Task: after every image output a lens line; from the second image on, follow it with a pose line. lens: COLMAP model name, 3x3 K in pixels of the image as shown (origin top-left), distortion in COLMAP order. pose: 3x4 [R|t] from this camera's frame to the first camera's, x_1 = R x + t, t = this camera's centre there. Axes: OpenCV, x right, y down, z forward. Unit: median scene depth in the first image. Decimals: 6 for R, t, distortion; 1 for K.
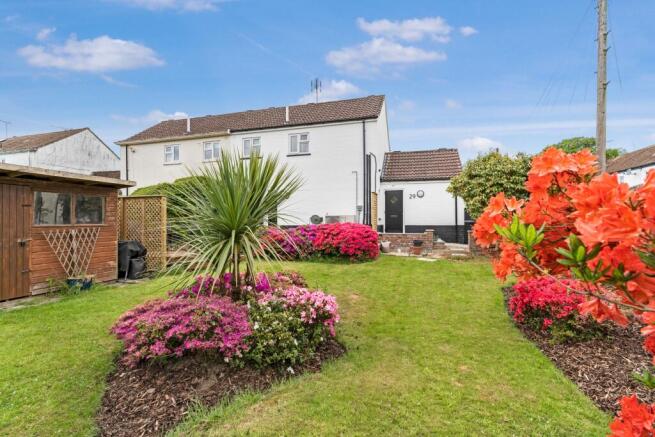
lens RADIAL K [[302.7, 0, 325.2], [0, 302.7, 223.5], [0, 0, 1]] dist [-0.000153, -0.000017]
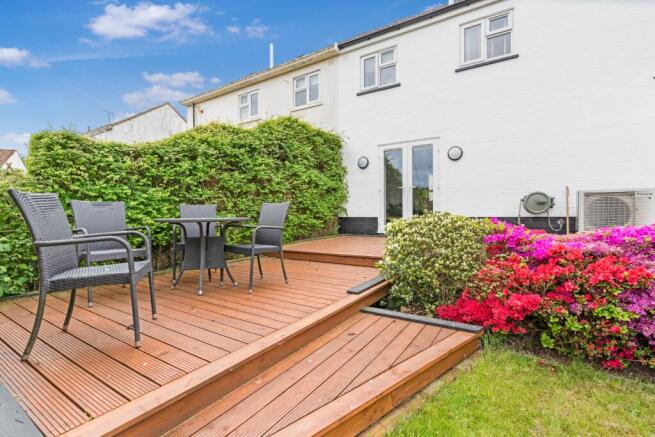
lens RADIAL K [[302.7, 0, 328.0], [0, 302.7, 216.0], [0, 0, 1]] dist [-0.000153, -0.000017]
pose [[0.960221, -0.009212, -0.279089, -0.172586], [0.014471, 0.999754, 0.016790, -0.005187], [0.278866, -0.020160, 0.960118, 0.437237]]
